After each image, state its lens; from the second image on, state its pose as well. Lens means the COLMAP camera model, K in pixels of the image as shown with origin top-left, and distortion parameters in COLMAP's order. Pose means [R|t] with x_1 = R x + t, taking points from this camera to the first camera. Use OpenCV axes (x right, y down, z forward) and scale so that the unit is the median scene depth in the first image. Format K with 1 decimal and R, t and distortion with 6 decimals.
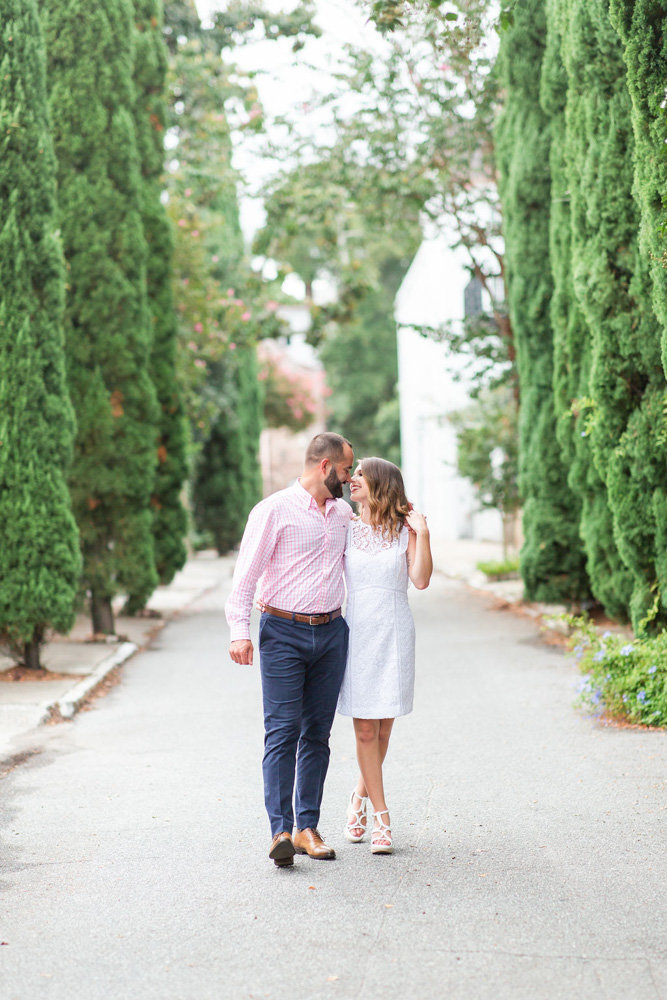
lens RADIAL K [[2050.8, 0, 333.5], [0, 2050.8, 500.0], [0, 0, 1]] dist [-0.037279, -0.069568]
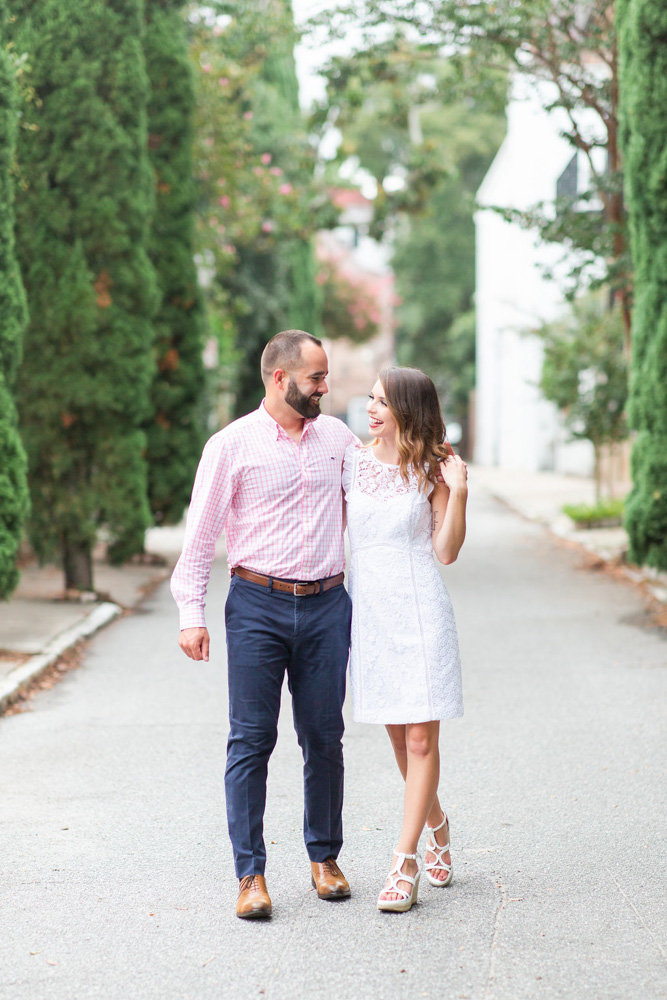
lens RADIAL K [[2257.6, 0, 382.8], [0, 2257.6, 516.4], [0, 0, 1]] dist [0.038652, 0.100571]
pose [[0.999483, 0.031478, -0.006620, 0.006579], [-0.031172, 0.998627, 0.042097, -0.001381], [0.007936, -0.041869, 0.999092, 0.156145]]
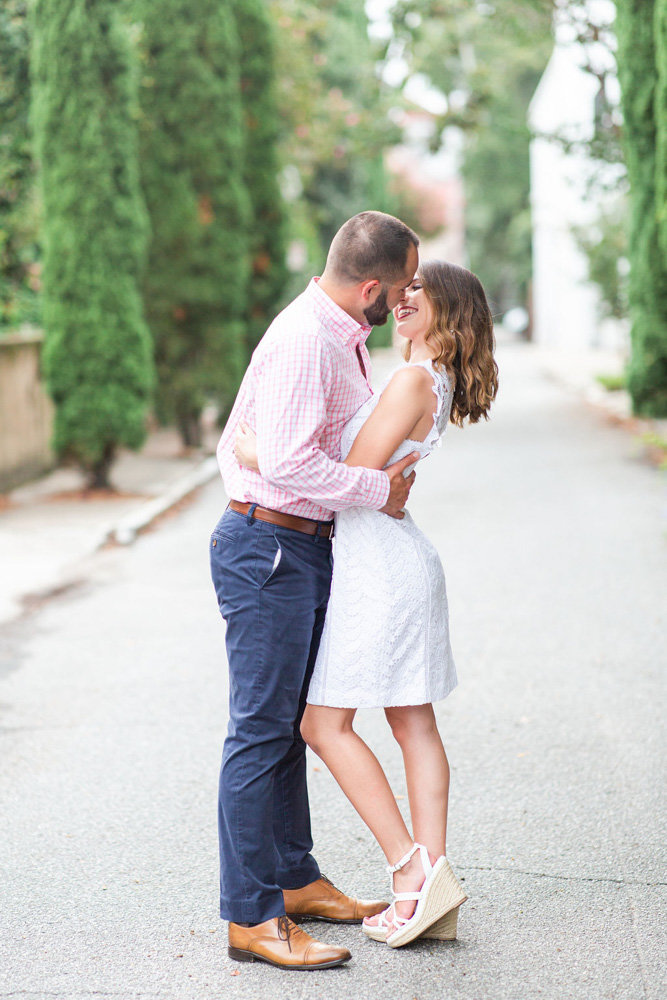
lens RADIAL K [[1992.3, 0, 359.6], [0, 1992.3, 498.6], [0, 0, 1]] dist [-0.051262, -0.071414]
pose [[0.998425, 0.006220, -0.055753, 0.018900], [-0.000933, 0.995537, 0.094366, -0.000159], [0.056092, -0.094165, 0.993975, 0.068364]]
